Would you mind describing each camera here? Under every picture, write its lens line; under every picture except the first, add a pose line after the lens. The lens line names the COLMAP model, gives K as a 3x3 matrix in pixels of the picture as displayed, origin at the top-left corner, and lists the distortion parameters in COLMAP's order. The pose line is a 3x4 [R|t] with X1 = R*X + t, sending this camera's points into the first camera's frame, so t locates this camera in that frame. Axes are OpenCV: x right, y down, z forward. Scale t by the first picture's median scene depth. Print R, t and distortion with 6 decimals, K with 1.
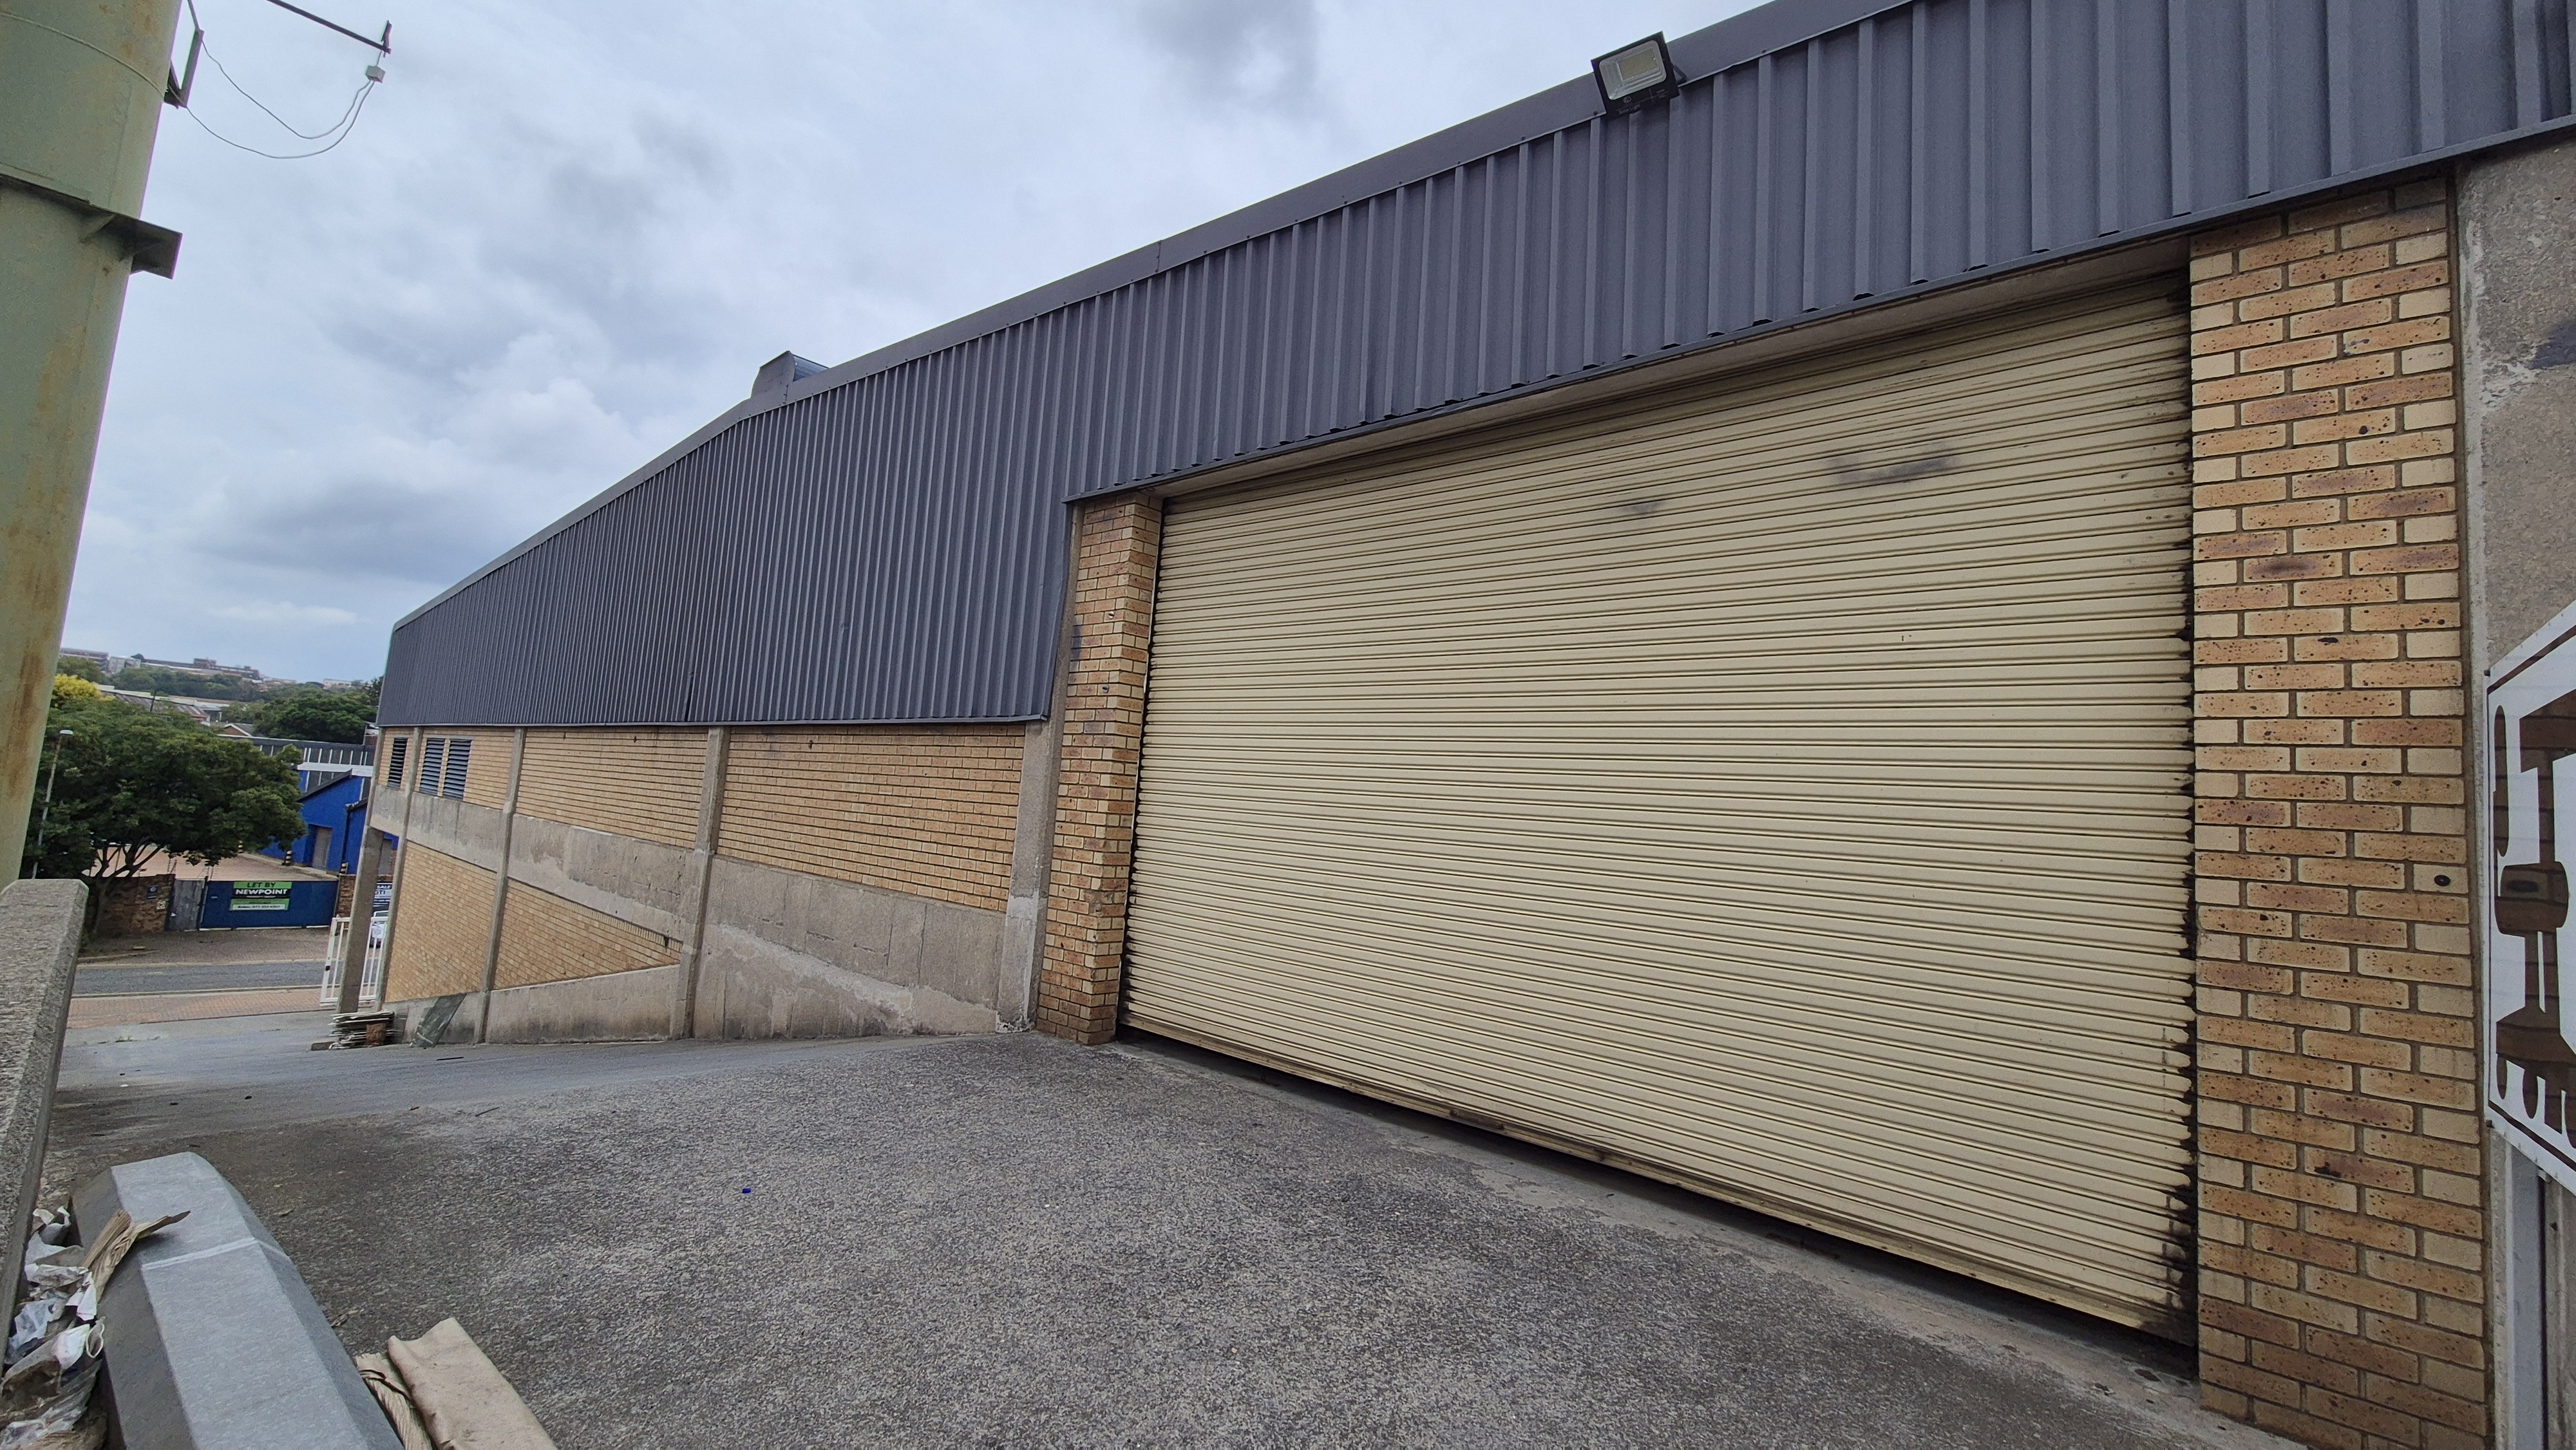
lens RADIAL K [[1063.9, 0, 1308.4], [0, 1063.9, 720.7], [0, 0, 1]] dist [-0.000087, 0.002148]
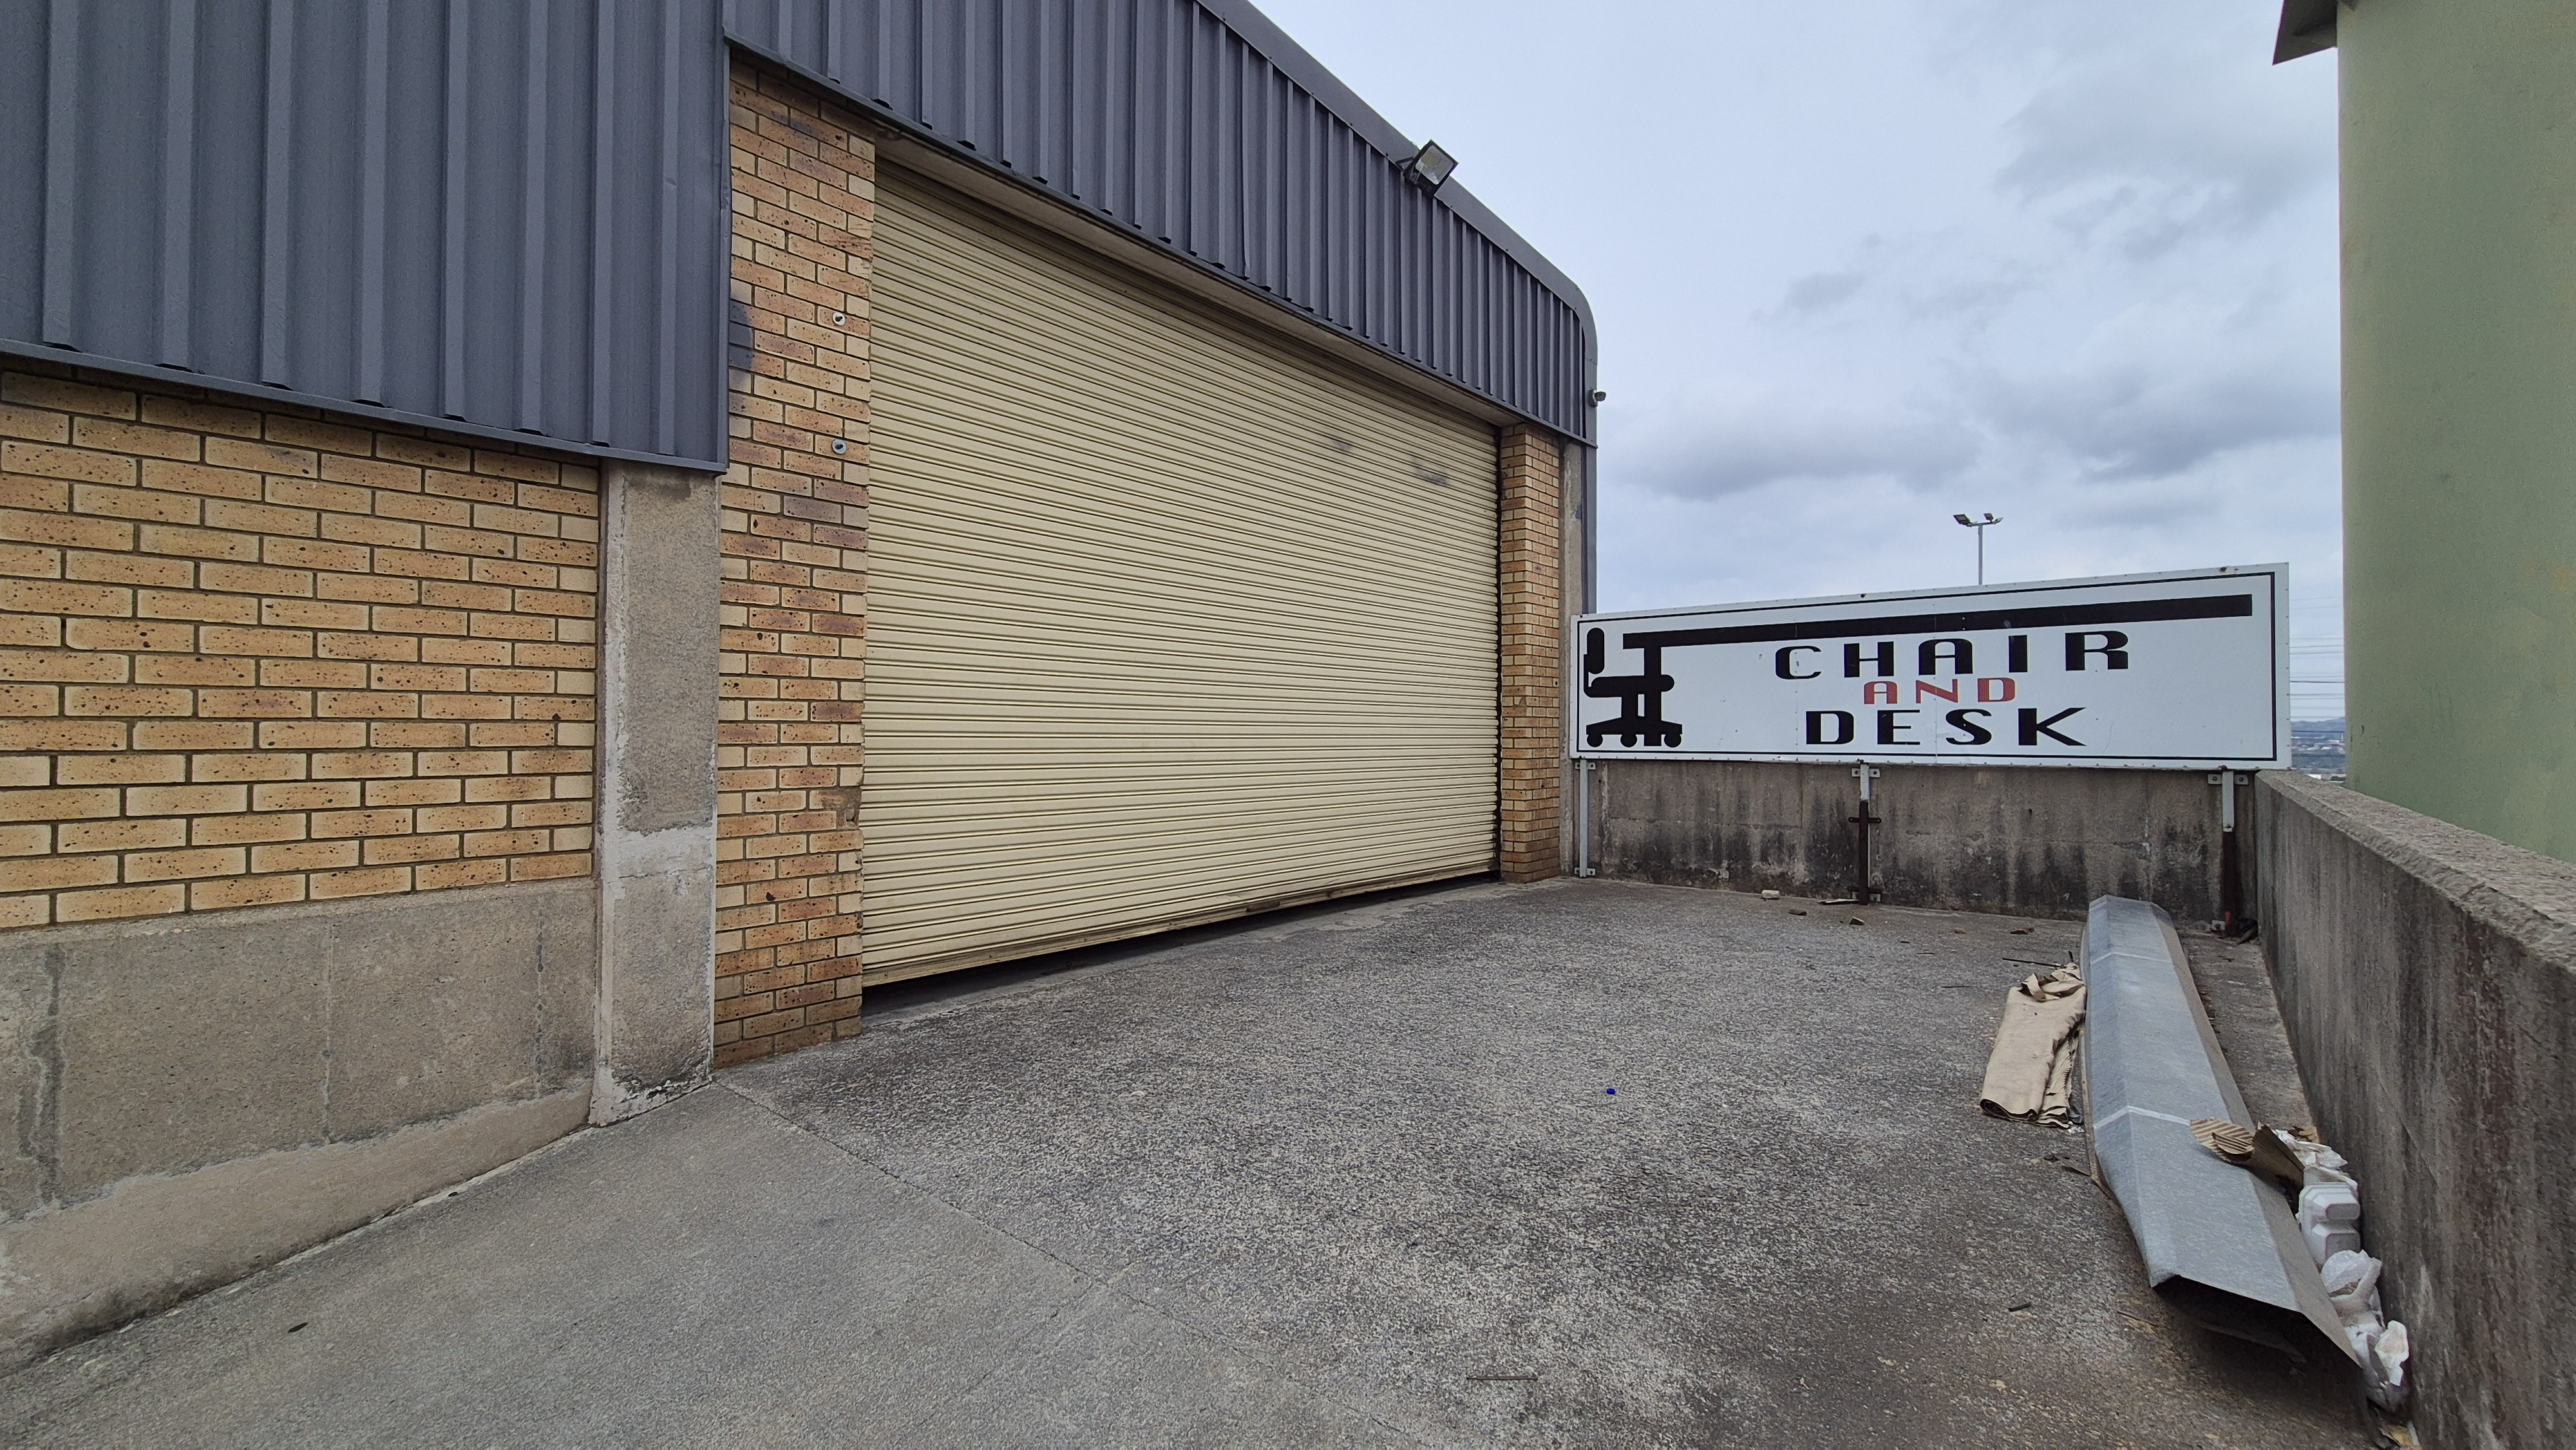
lens RADIAL K [[1063.9, 0, 1307.5], [0, 1063.9, 720.4], [0, 0, 1]] dist [-0.000087, 0.002148]
pose [[-0.037216, -0.058199, 0.997611, -0.821739], [-0.090483, 0.994398, 0.054636, 0.066393], [-0.995202, -0.088234, -0.042274, 0.783468]]
